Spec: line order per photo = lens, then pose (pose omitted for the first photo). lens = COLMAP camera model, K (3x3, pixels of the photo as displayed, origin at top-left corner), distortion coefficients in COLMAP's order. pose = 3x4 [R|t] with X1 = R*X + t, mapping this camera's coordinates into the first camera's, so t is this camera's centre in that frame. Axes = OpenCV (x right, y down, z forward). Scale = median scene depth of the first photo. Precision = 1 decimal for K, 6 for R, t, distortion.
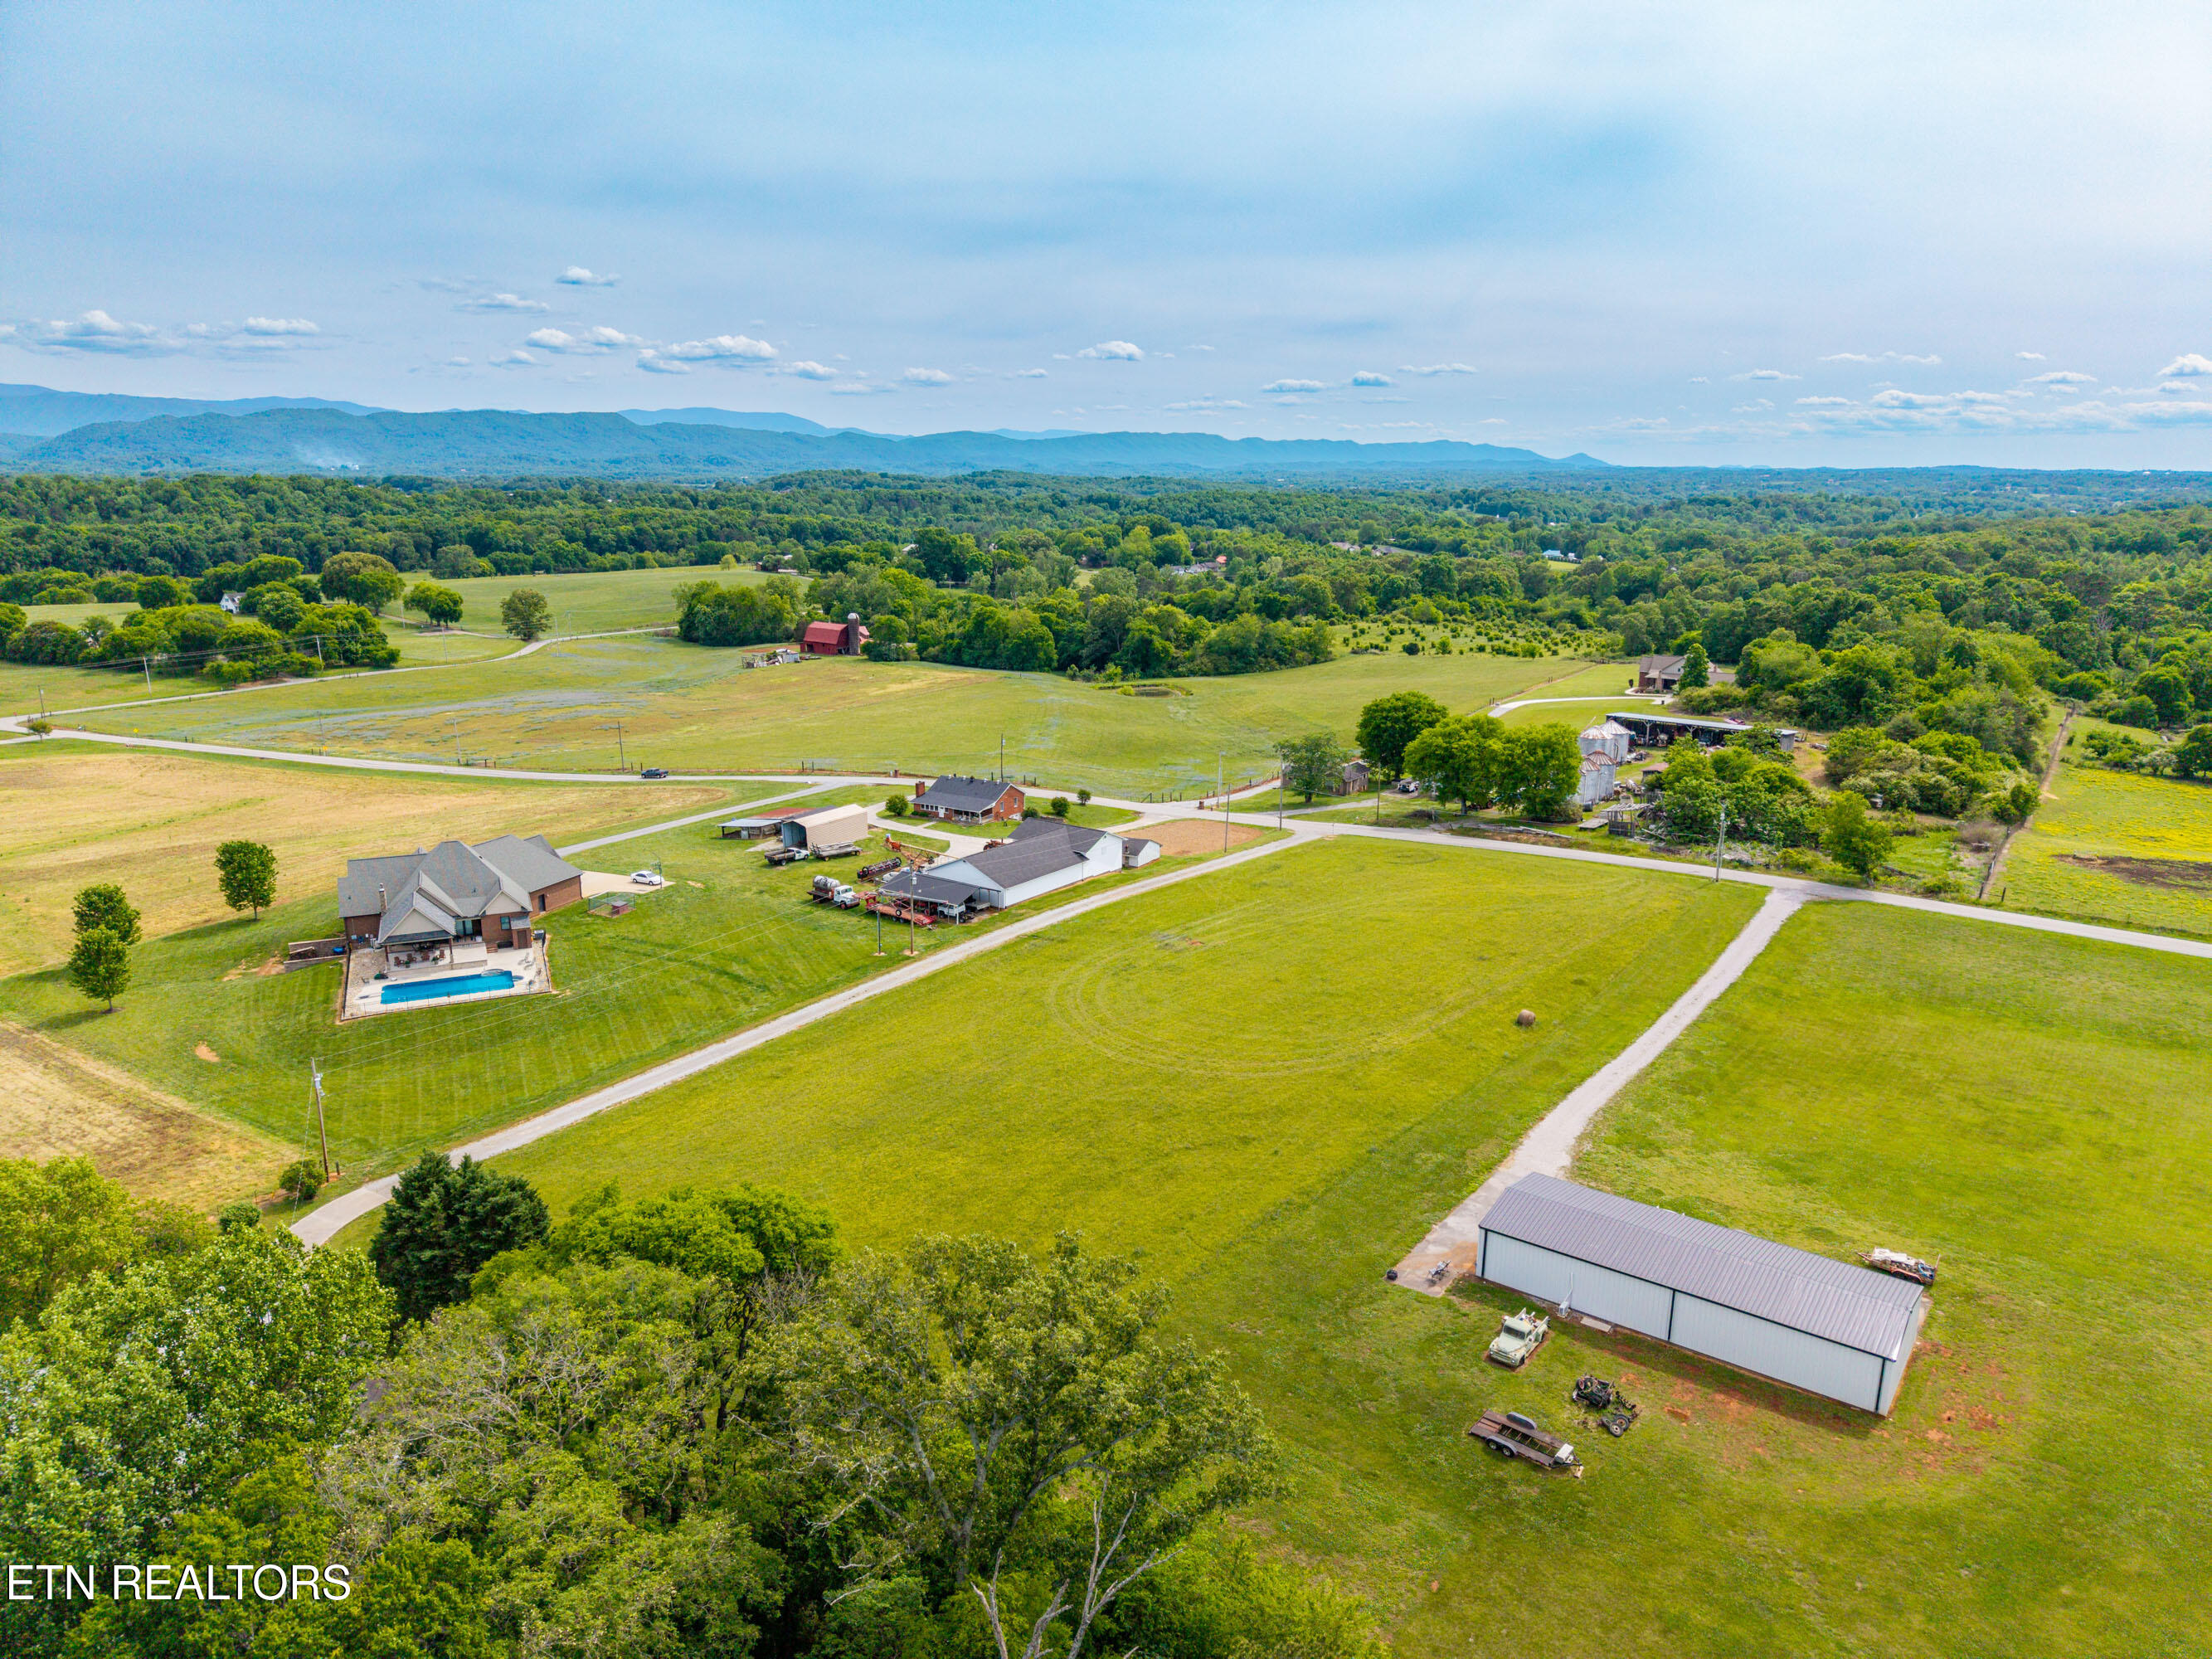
lens RADIAL K [[1473.6, 0, 1114.2], [0, 1473.6, 836.6], [0, 0, 1]] dist [0.042170, -0.047930]
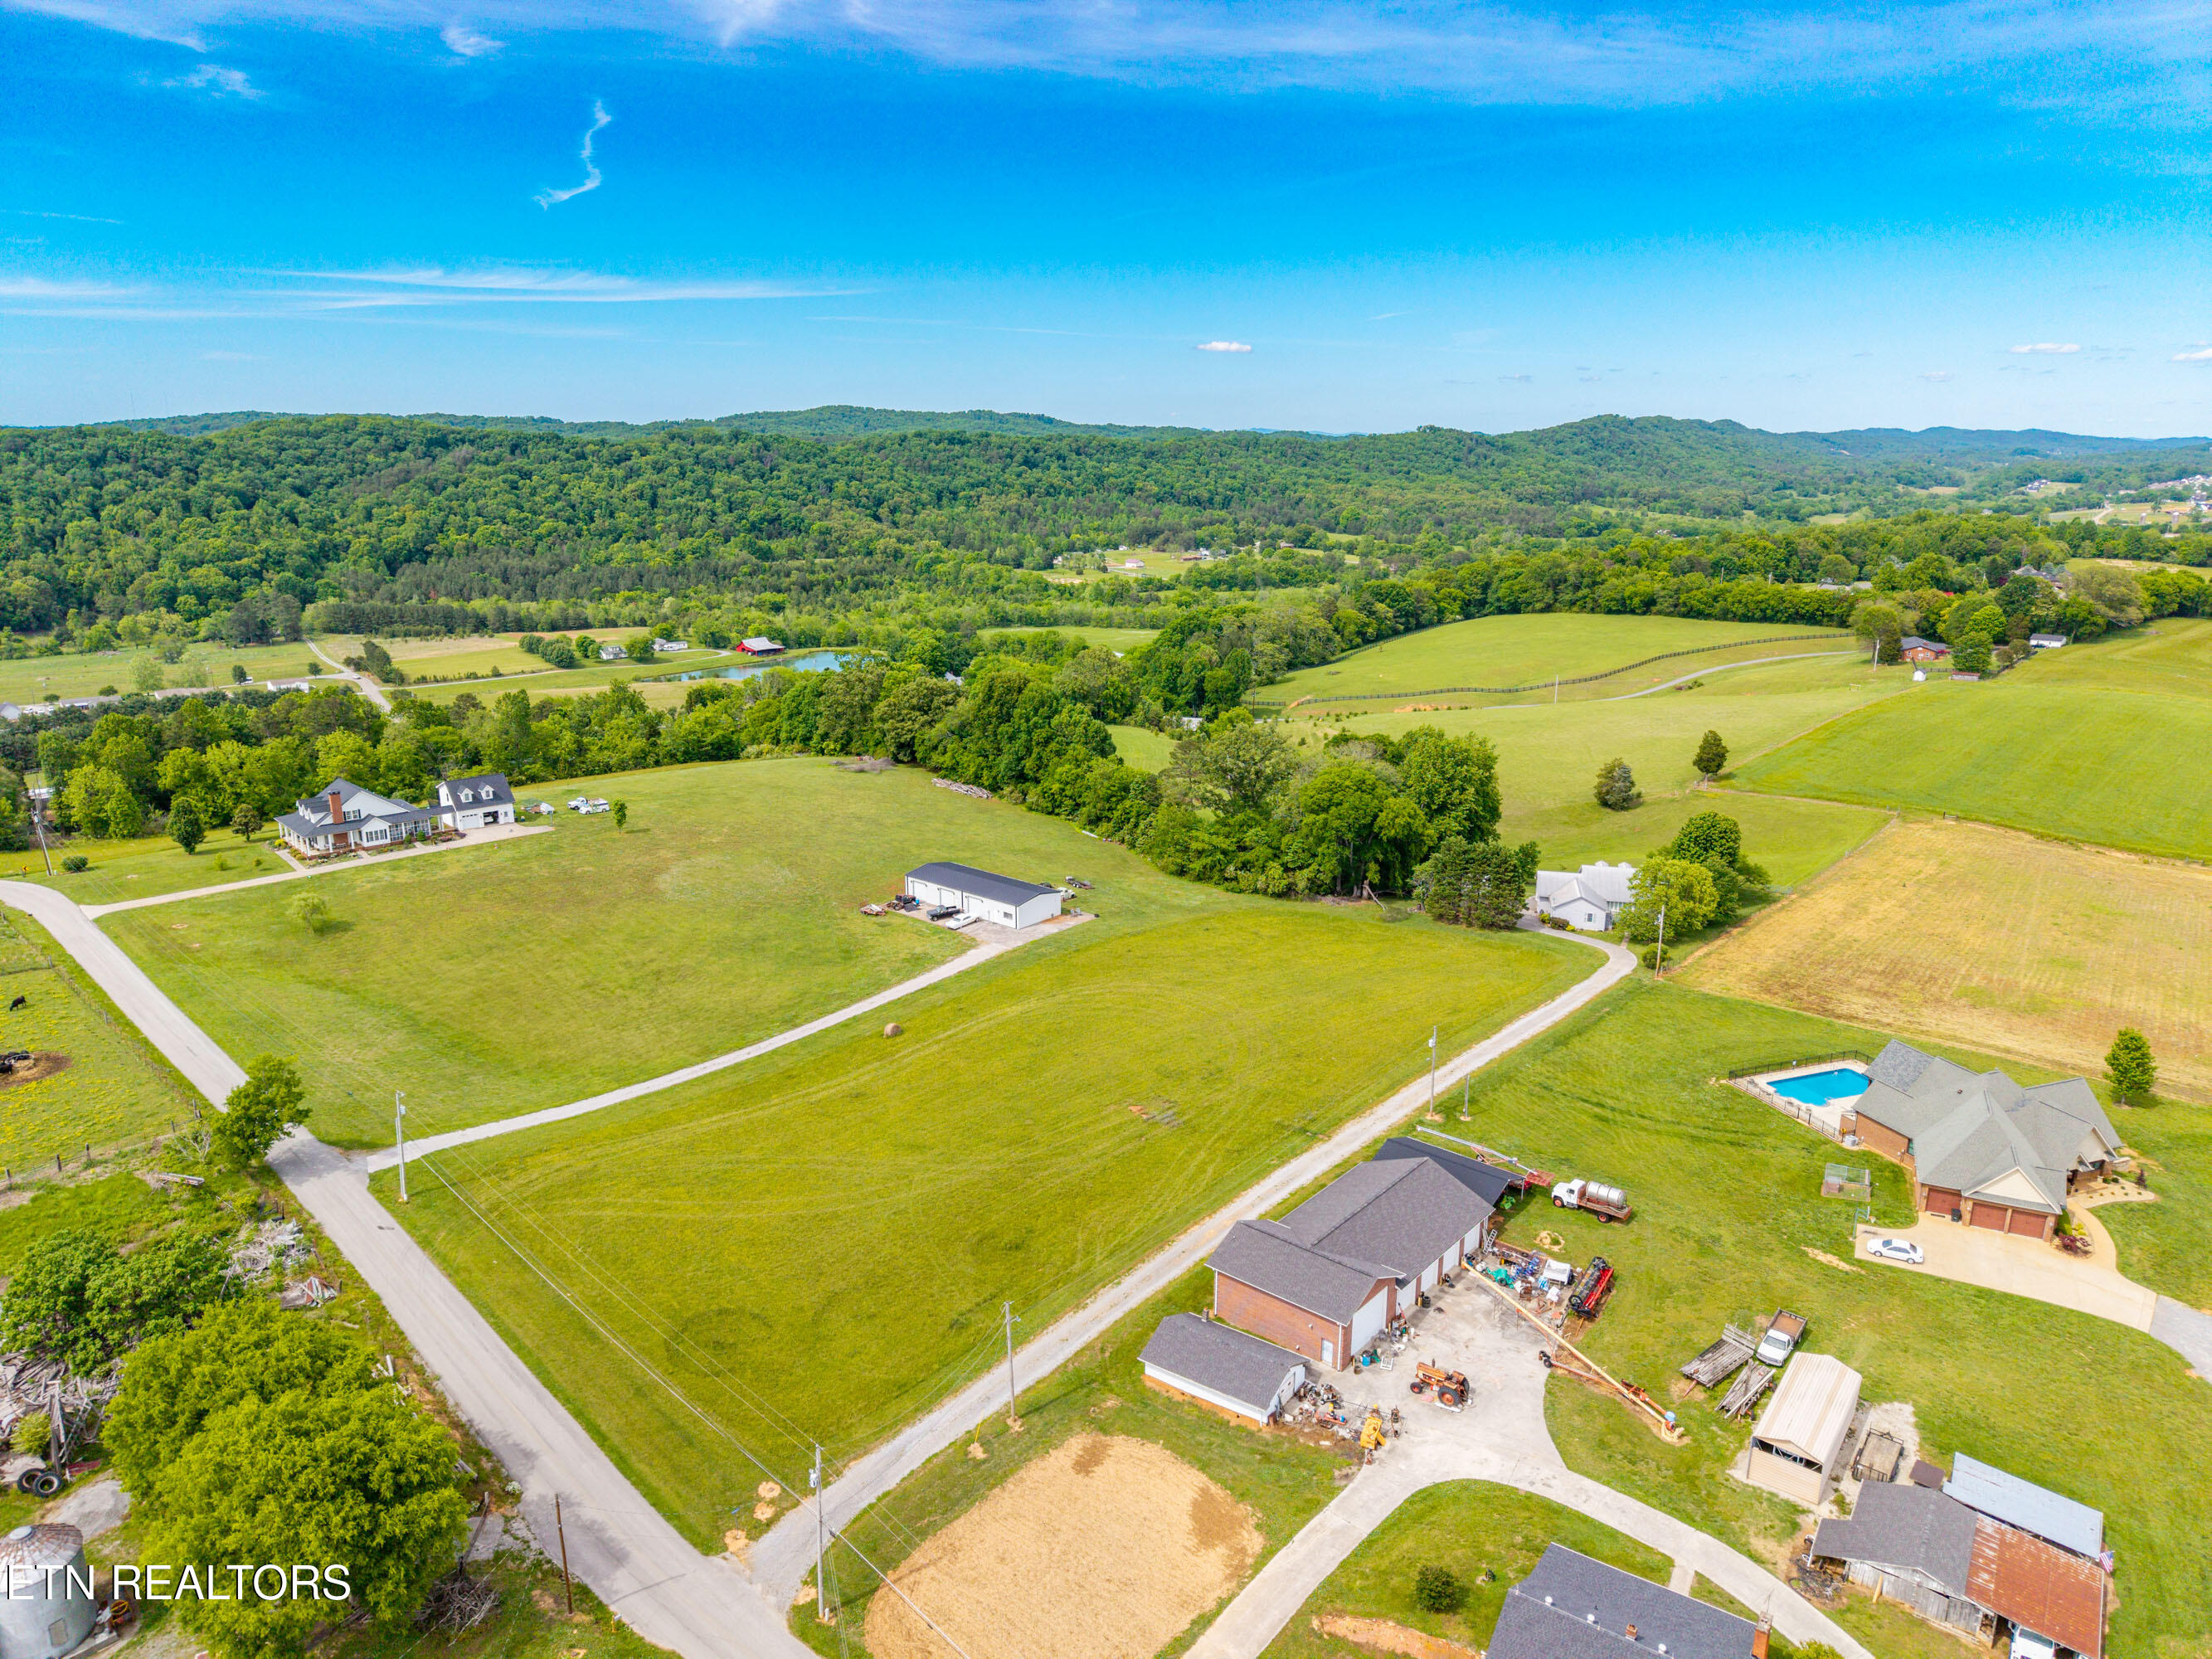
lens RADIAL K [[1473.6, 0, 1116.8], [0, 1473.6, 861.7], [0, 0, 1]] dist [0.042170, -0.047930]
pose [[-0.998045, -0.028029, 0.055866, 0.008719], [0.003974, 0.863549, 0.504249, -0.238036], [-0.062377, 0.503485, -0.861749, 0.753318]]
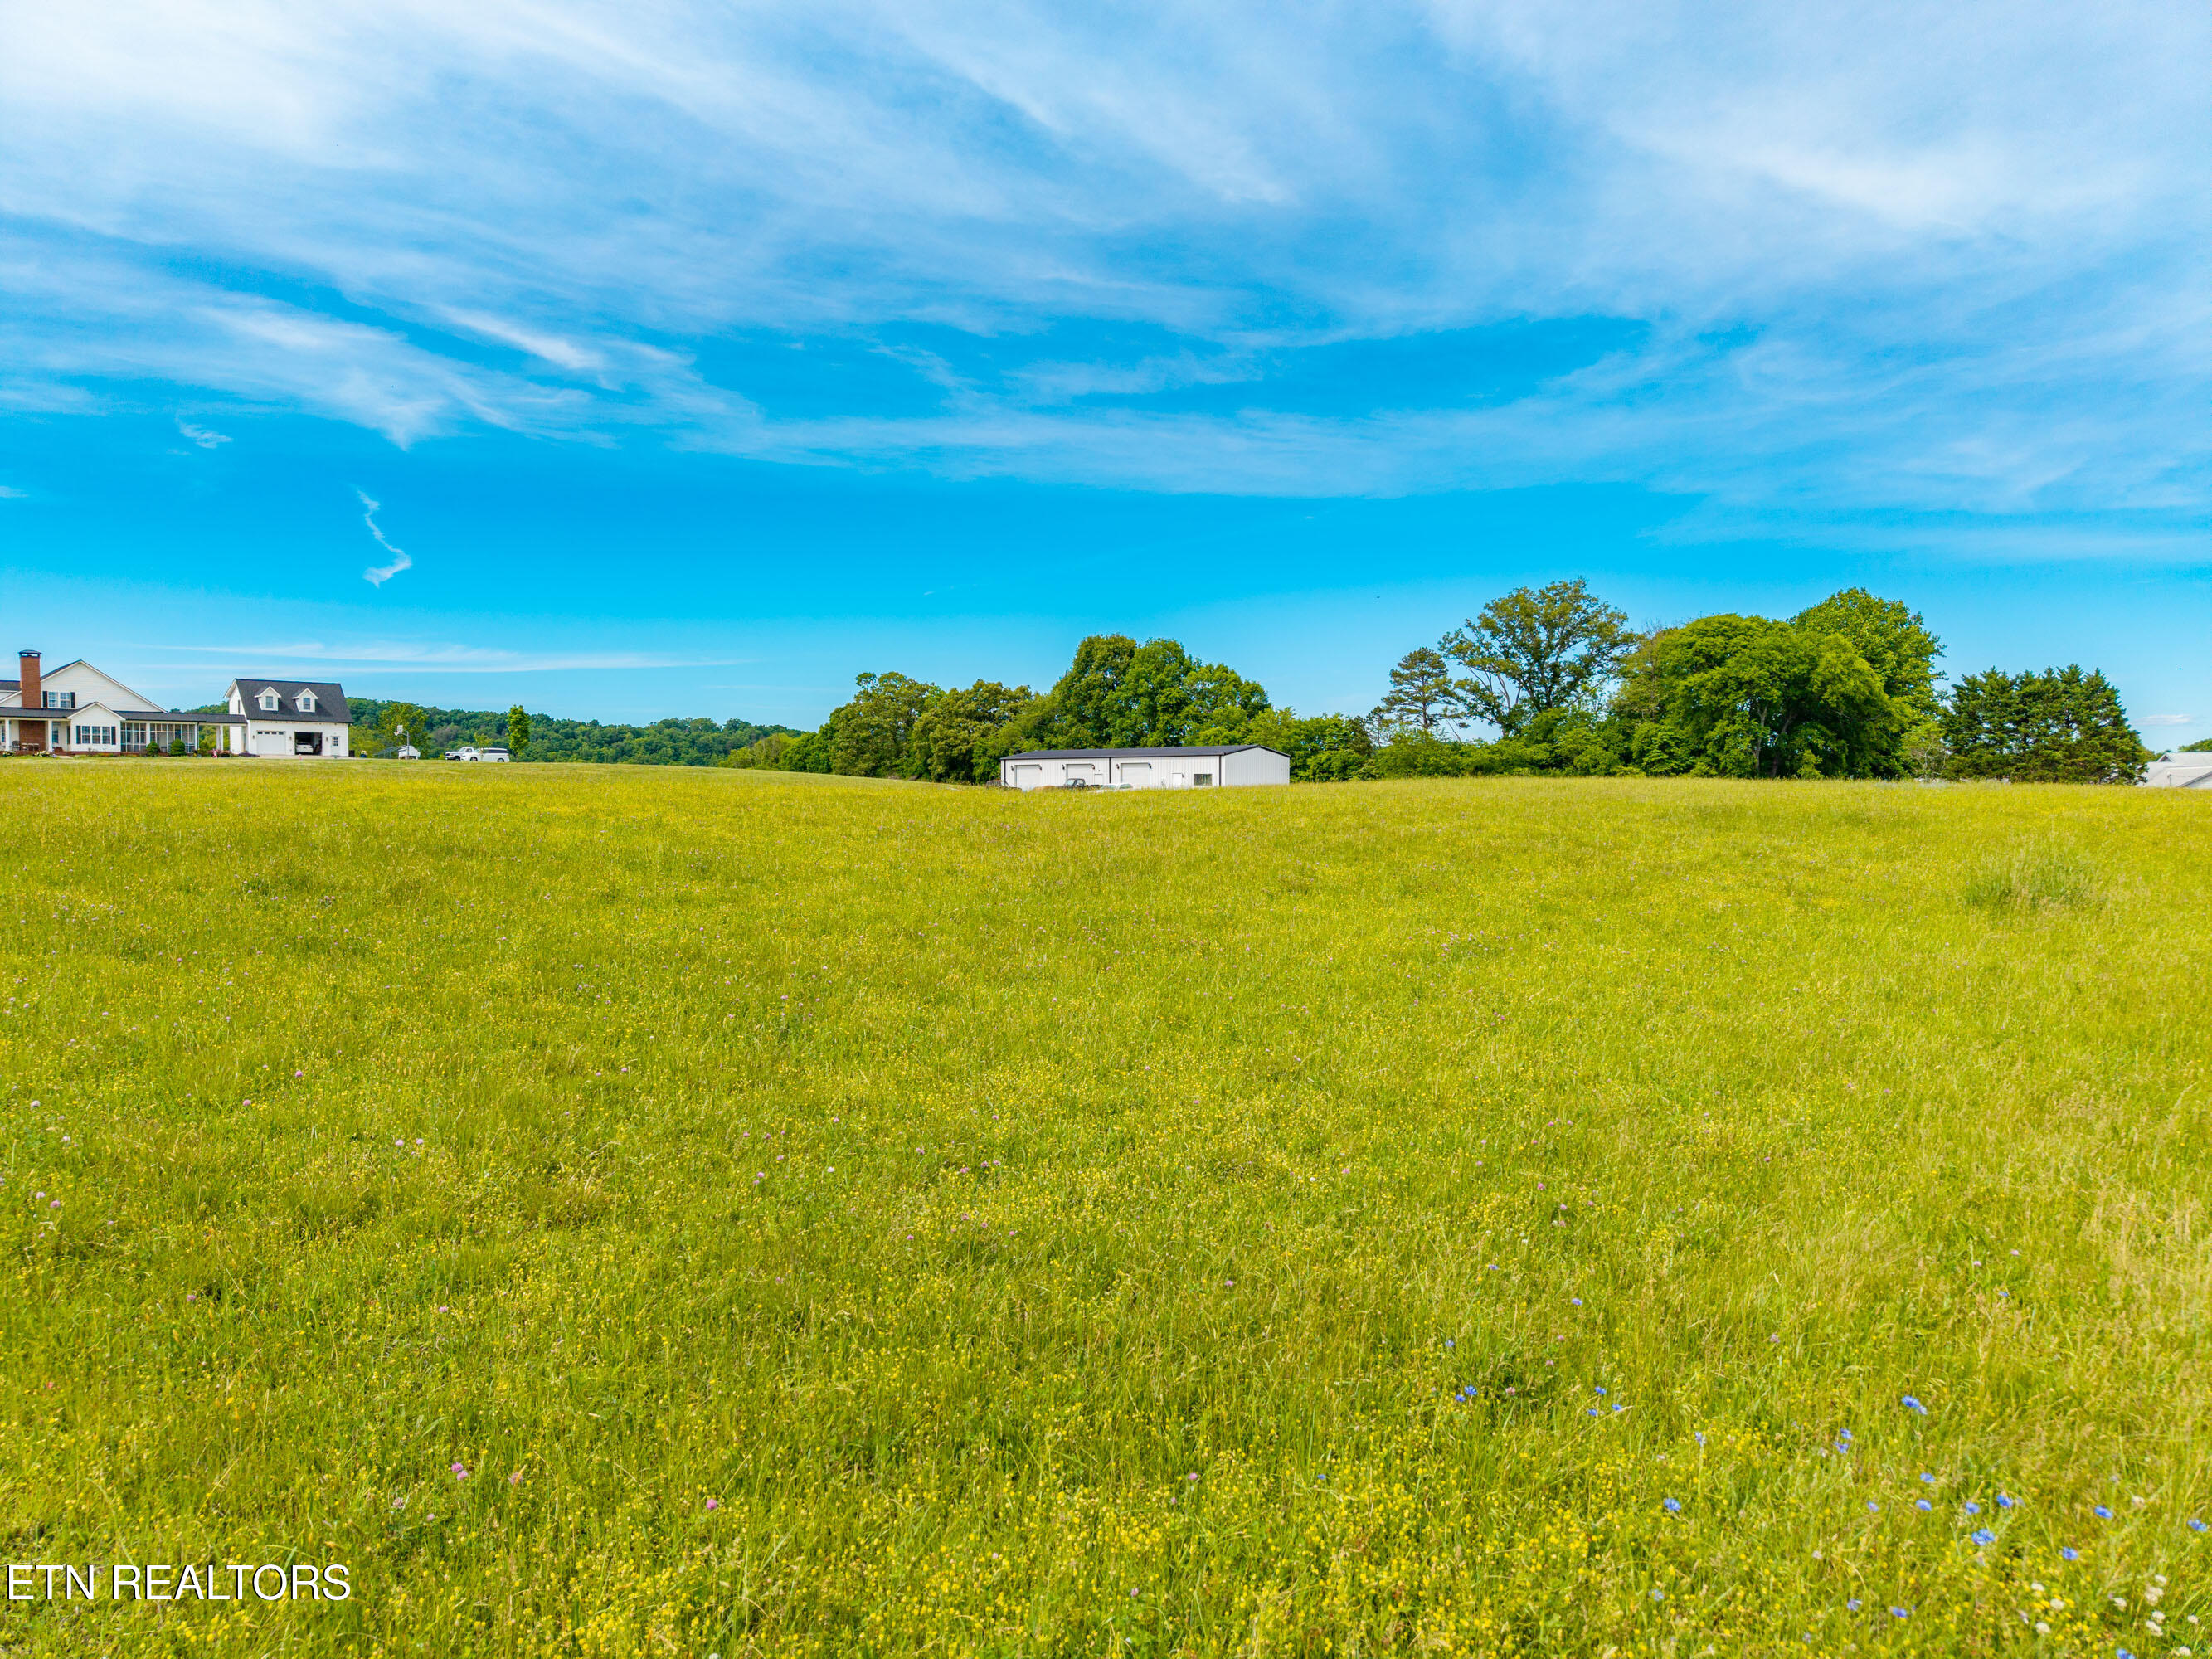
lens RADIAL K [[1473.6, 0, 1110.9], [0, 1473.6, 832.8], [0, 0, 1]] dist [0.042170, -0.047930]
pose [[-0.998608, -0.007117, 0.052259, 0.085833], [0.007279, 0.962774, 0.270211, -0.003781], [-0.052237, 0.270216, -0.961382, 0.573338]]
